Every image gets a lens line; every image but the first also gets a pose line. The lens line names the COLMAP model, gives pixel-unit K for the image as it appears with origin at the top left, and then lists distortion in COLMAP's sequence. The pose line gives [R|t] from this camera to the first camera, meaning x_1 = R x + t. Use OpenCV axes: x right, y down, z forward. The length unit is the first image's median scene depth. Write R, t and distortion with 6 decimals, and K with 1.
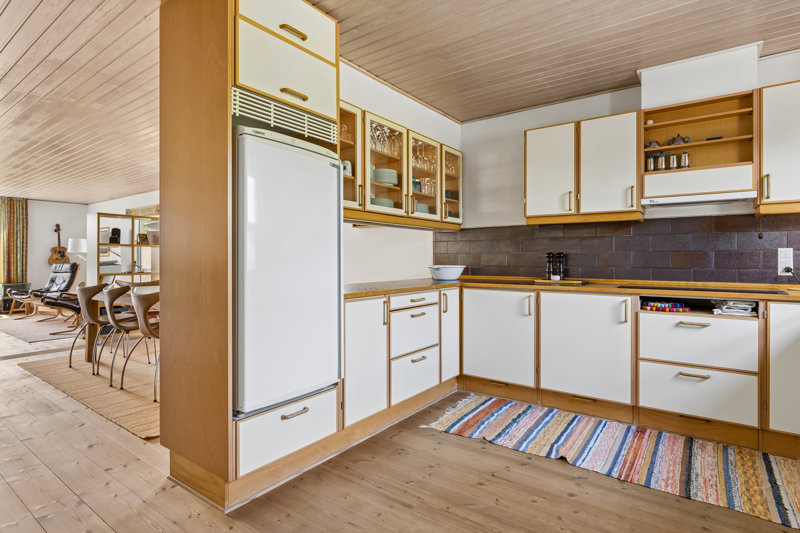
lens RADIAL K [[414.7, 0, 401.8], [0, 414.7, 261.0], [0, 0, 1]] dist [-0.002634, 0.002177]
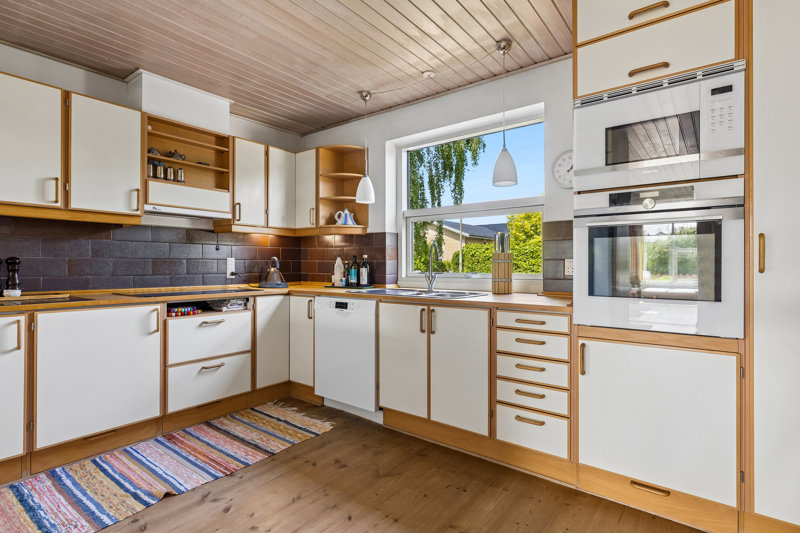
lens RADIAL K [[404.6, 0, 398.1], [0, 404.6, 266.2], [0, 0, 1]] dist [0.006138, 0.000932]
pose [[0.030782, -0.002296, 0.999523, -0.384051], [0.004445, 0.999988, 0.002160, -0.004268], [-0.999516, 0.004376, 0.030792, 0.412874]]
